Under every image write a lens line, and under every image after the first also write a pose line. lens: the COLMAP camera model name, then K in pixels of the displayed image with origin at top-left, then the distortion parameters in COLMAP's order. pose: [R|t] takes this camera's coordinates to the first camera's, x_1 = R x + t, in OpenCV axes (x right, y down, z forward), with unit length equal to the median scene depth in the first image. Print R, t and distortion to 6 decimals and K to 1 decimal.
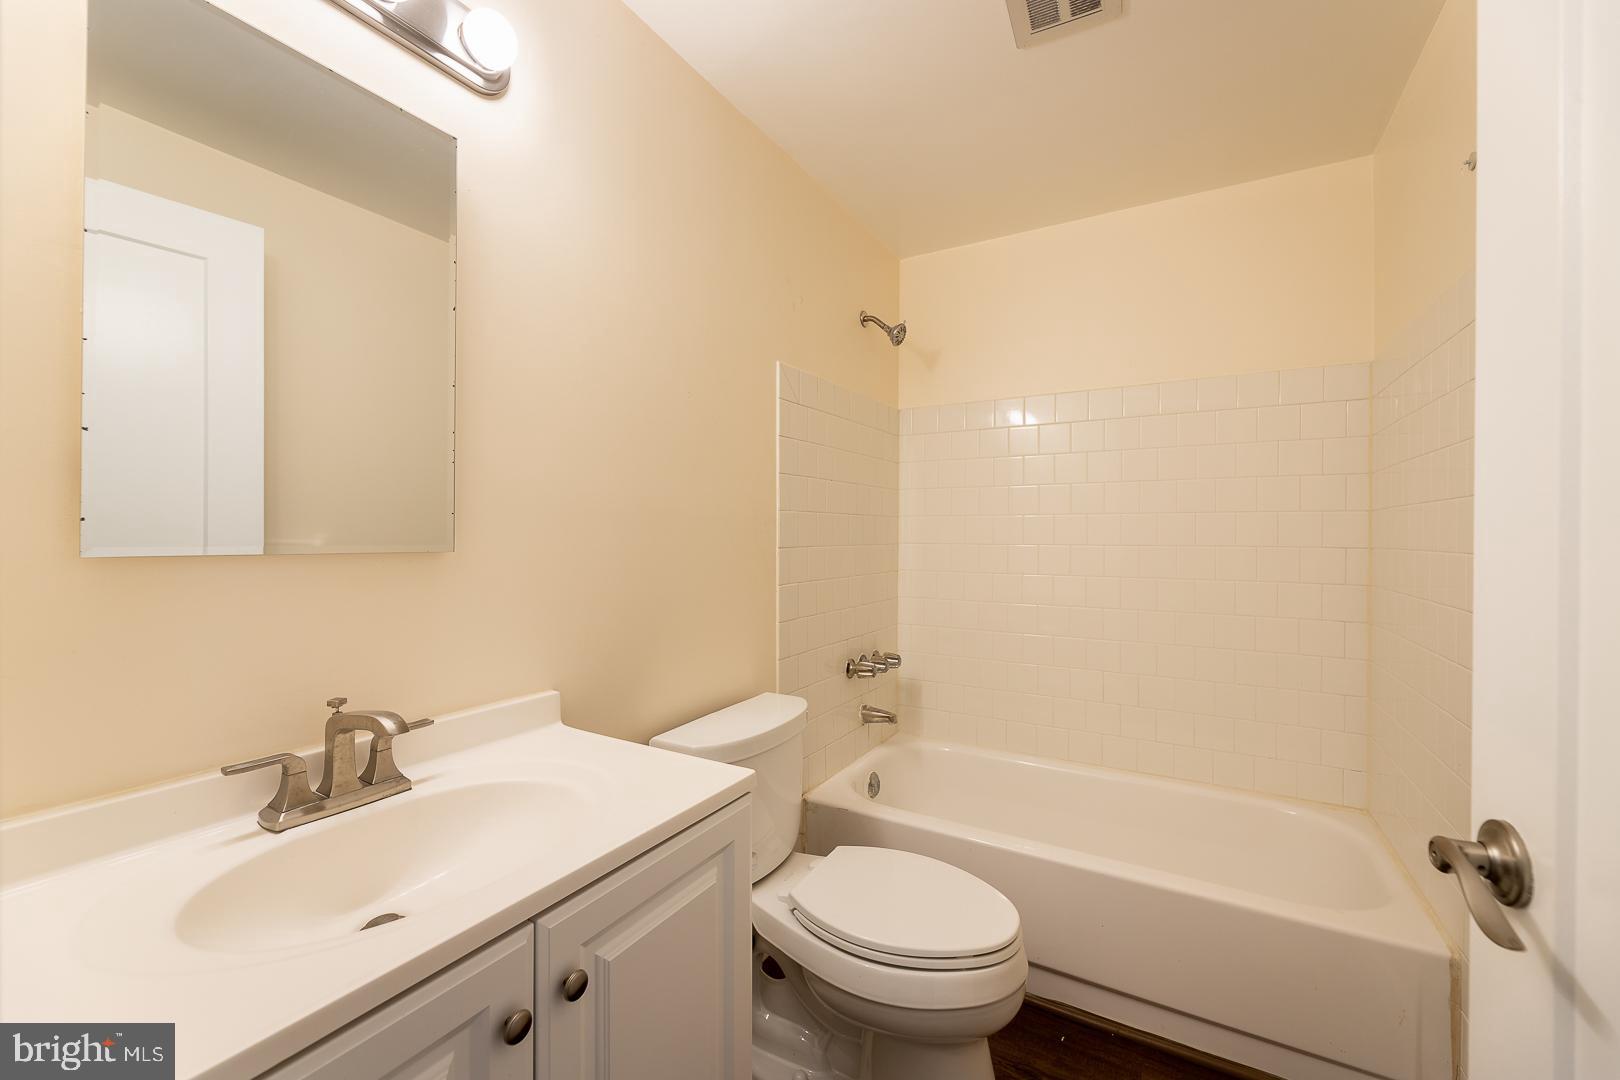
lens RADIAL K [[653.2, 0, 810.0], [0, 653.2, 540.0], [0, 0, 1]] dist [0.003554, 0.000166]
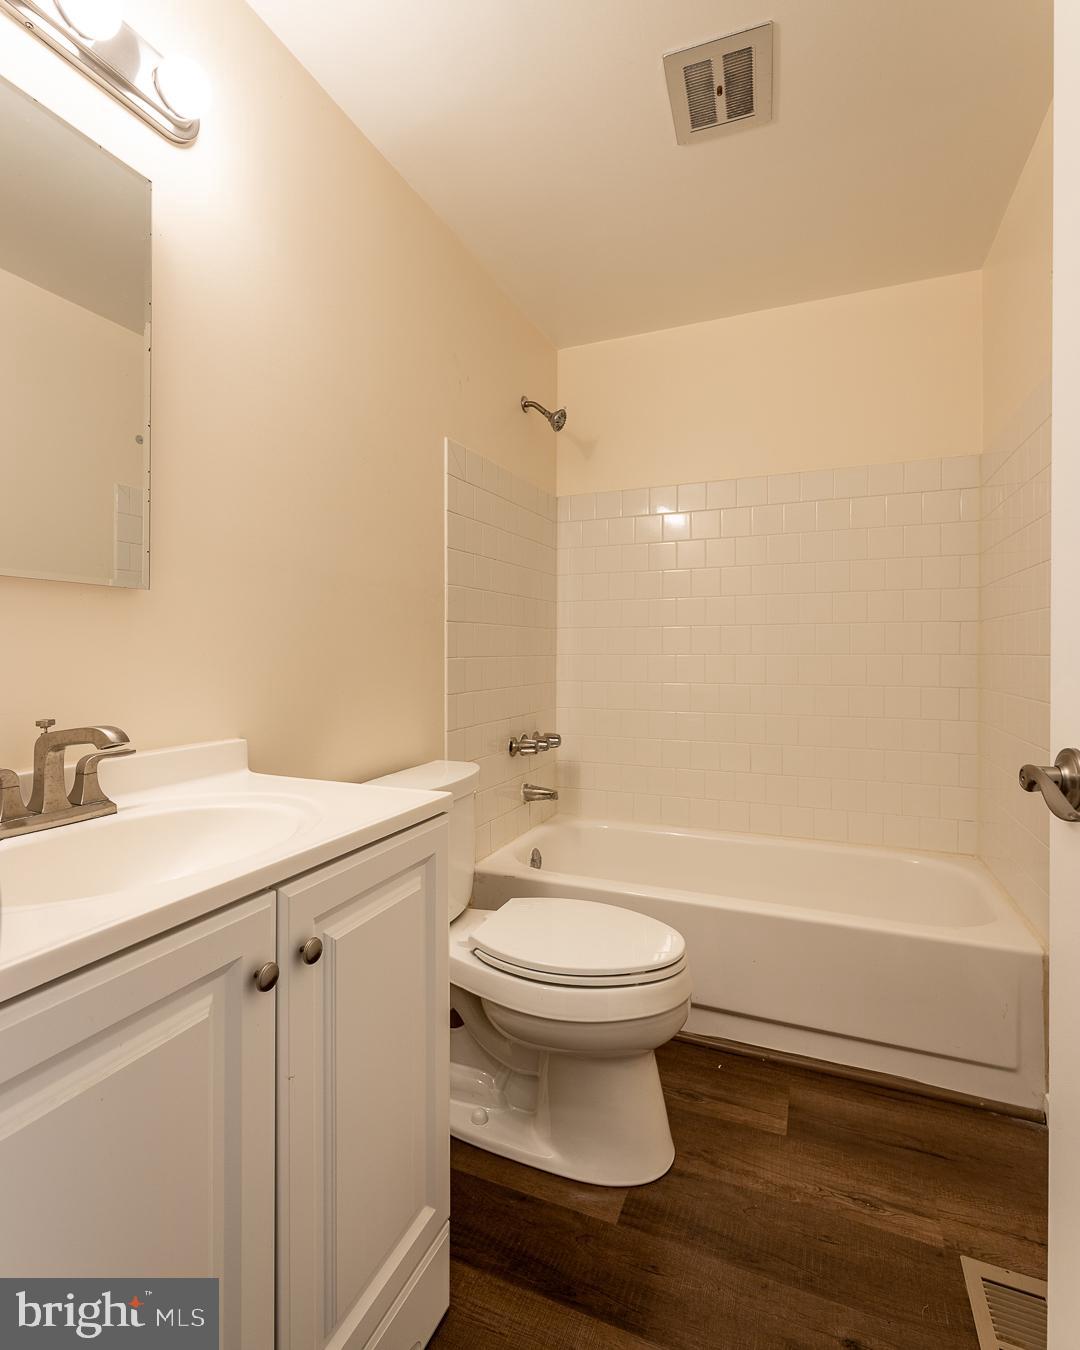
lens RADIAL K [[688.3, 0, 514.4], [0, 688.3, 672.2], [0, 0, 1]] dist [0.001741, 0.001076]
pose [[0.993718, -0.002779, 0.111876, -0.076381], [0.002720, 0.999996, 0.000683, 0.109432], [-0.111877, -0.000374, 0.993722, -0.092140]]
